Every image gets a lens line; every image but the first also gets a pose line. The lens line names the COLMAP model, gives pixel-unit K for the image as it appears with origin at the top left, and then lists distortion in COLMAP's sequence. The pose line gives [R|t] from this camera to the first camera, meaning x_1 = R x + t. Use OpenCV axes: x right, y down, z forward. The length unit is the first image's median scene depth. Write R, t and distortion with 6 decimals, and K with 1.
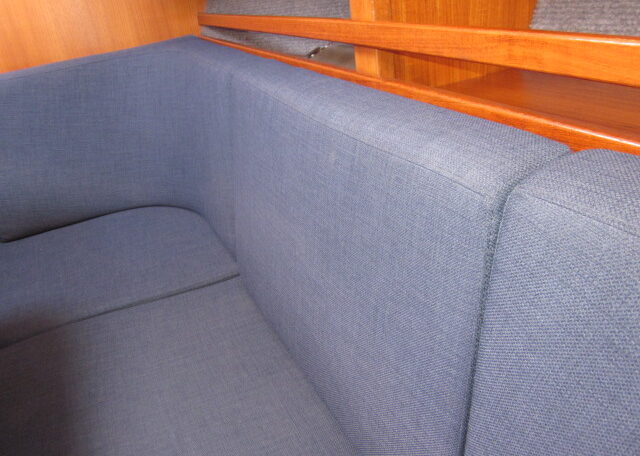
lens RADIAL K [[531.6, 0, 320.0], [0, 531.6, 228.0], [0, 0, 1]] dist [-0.048275, 0.004354]
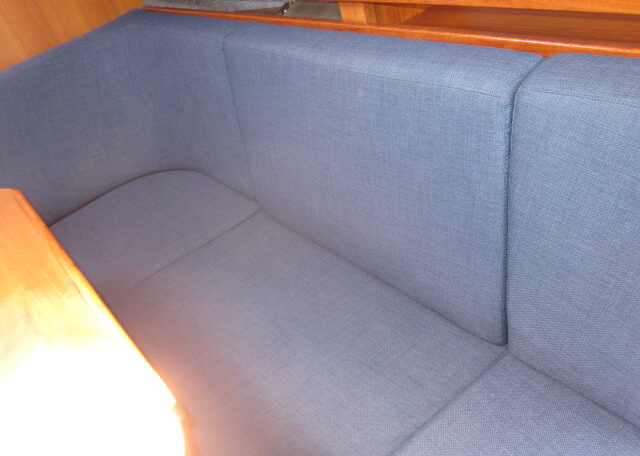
lens RADIAL K [[531.6, 0, 320.0], [0, 531.6, 228.0], [0, 0, 1]] dist [-0.048275, 0.004354]
pose [[0.960355, -0.251533, 0.120209, -0.339541], [0.233832, 0.961563, 0.143940, -0.024337], [-0.151795, -0.110125, 0.982258, -0.359672]]
